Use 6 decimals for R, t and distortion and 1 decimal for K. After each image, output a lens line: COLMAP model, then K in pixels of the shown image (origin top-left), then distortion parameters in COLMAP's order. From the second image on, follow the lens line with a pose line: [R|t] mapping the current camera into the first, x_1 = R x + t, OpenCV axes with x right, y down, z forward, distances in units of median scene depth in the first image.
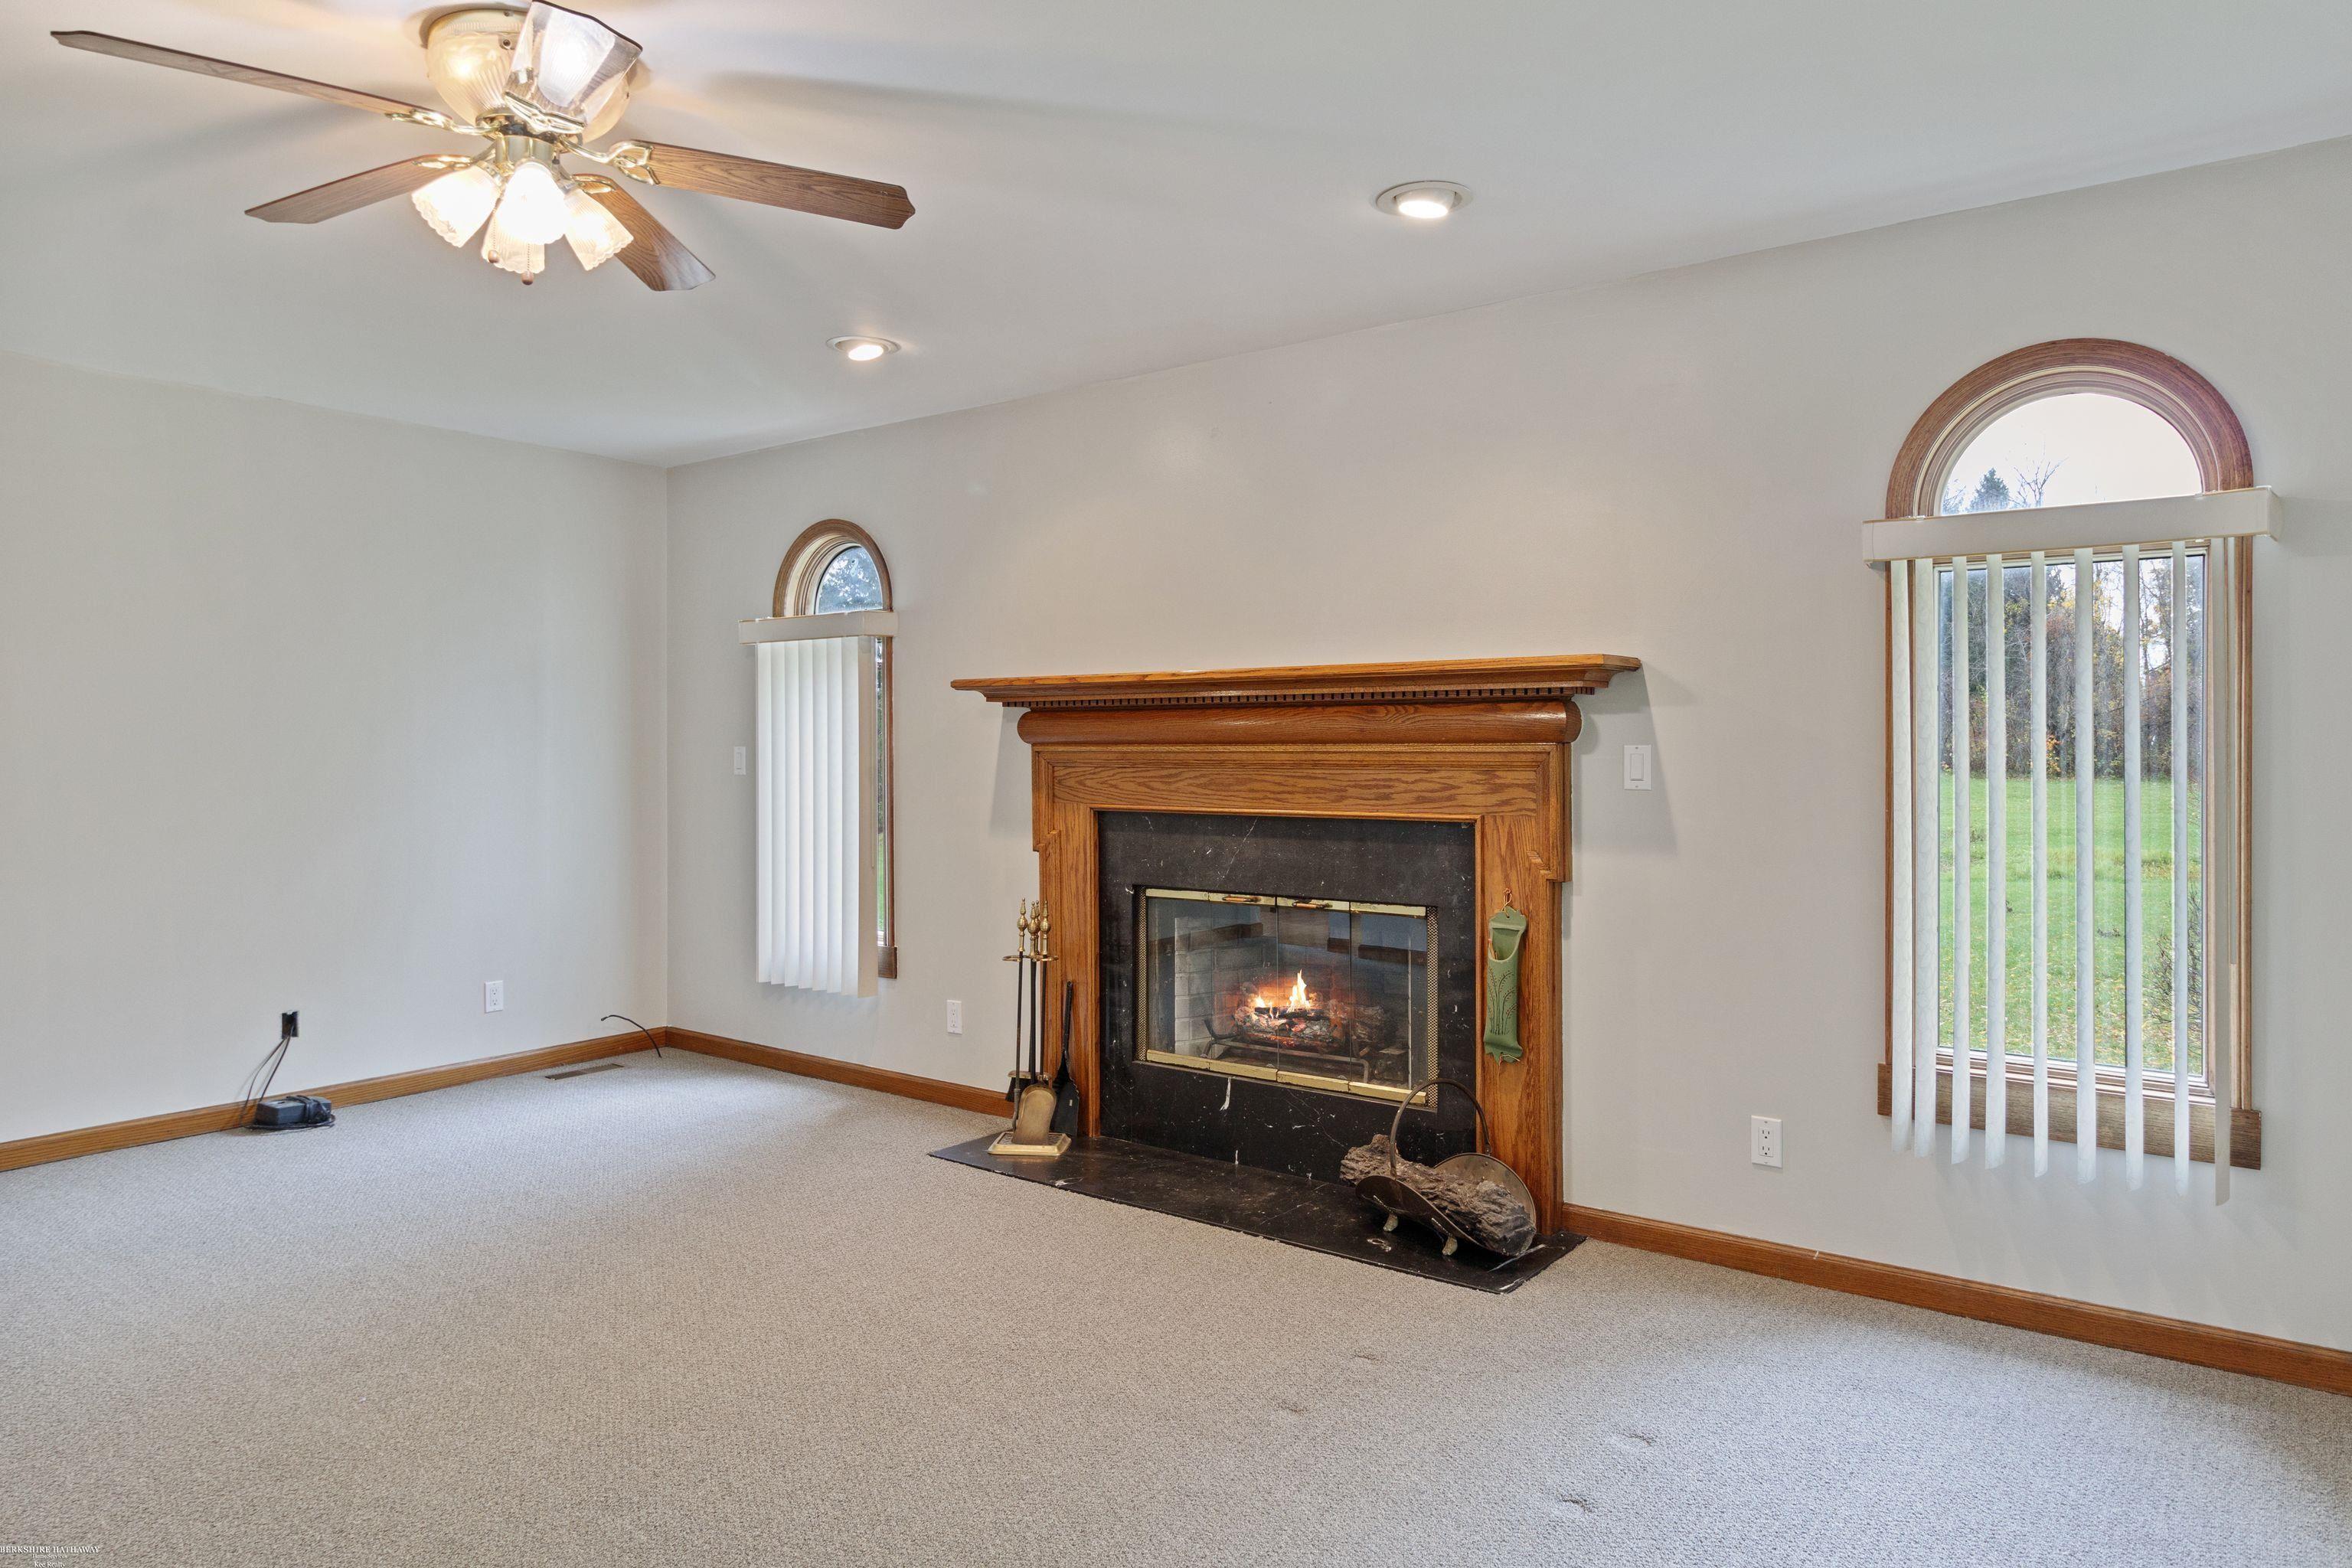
lens RADIAL K [[1468.6, 0, 1175.0], [0, 1468.6, 760.5], [0, 0, 1]] dist [0.035715, 0.001641]
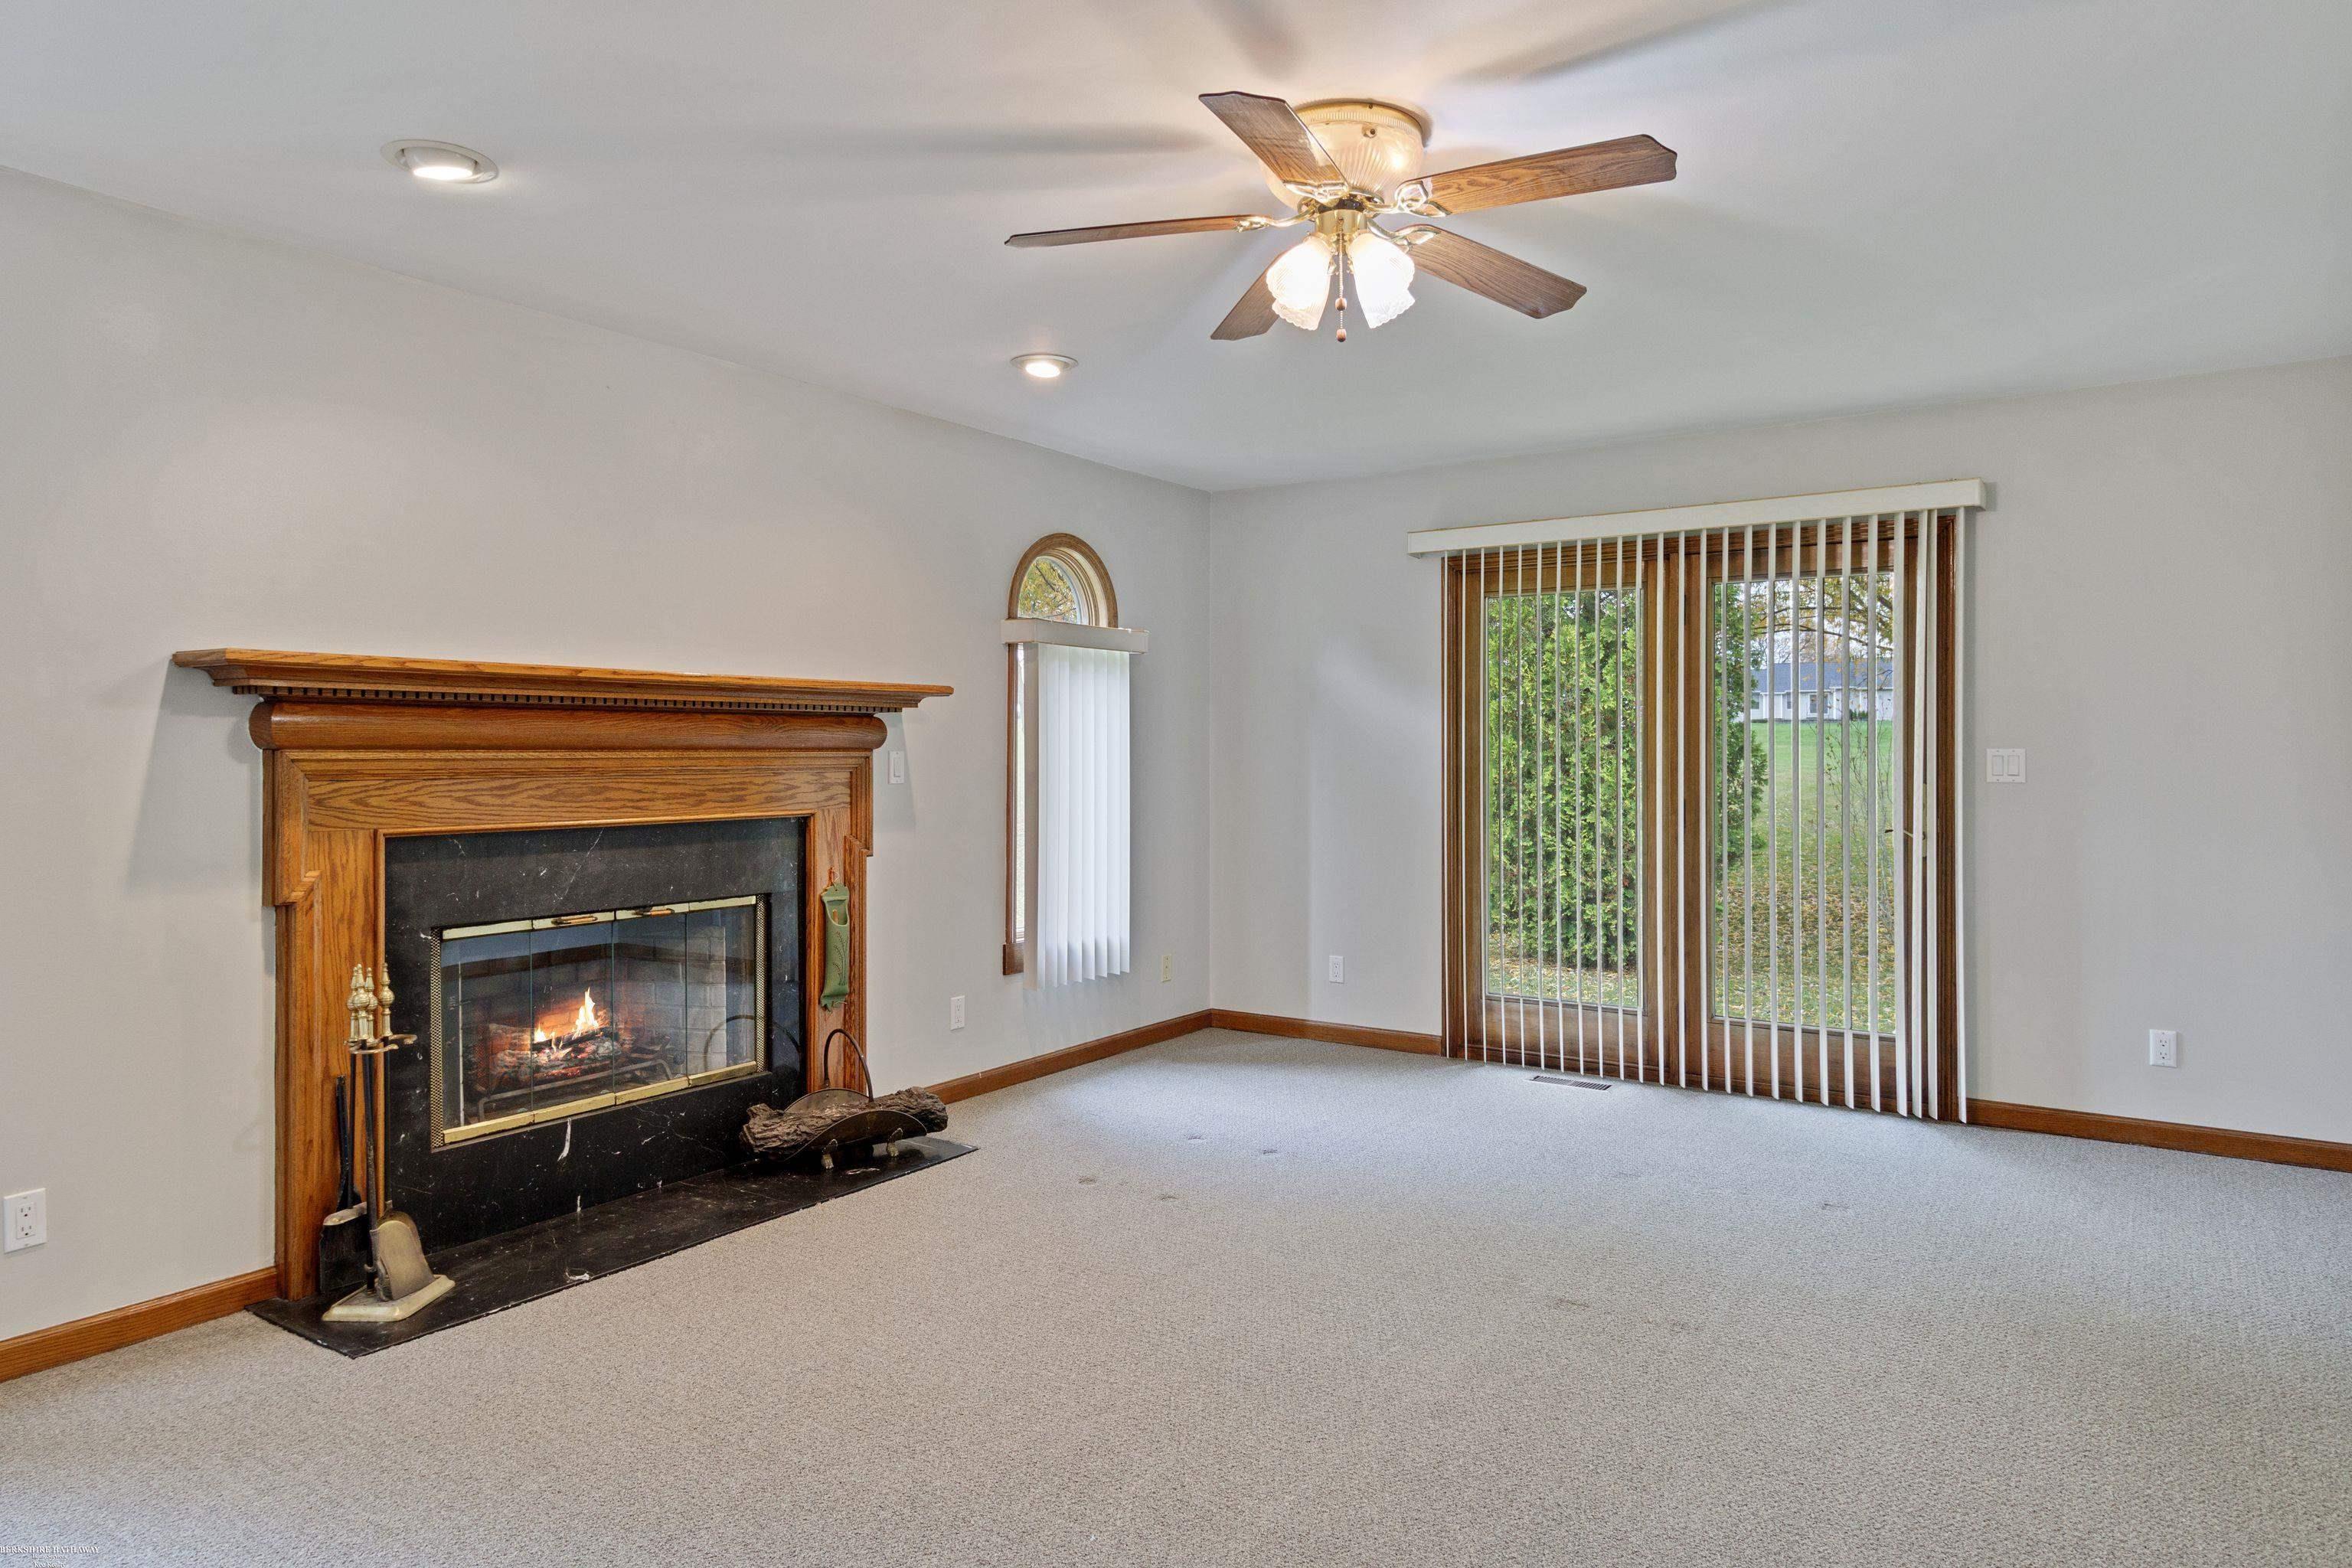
lens RADIAL K [[1468.6, 0, 1168.2], [0, 1468.6, 775.8], [0, 0, 1]] dist [0.035715, 0.001641]
pose [[-0.021683, -0.015855, 0.999639, -0.889719], [0.014659, 0.999762, 0.016175, -0.004703], [-0.999657, 0.015005, -0.021446, 0.659769]]
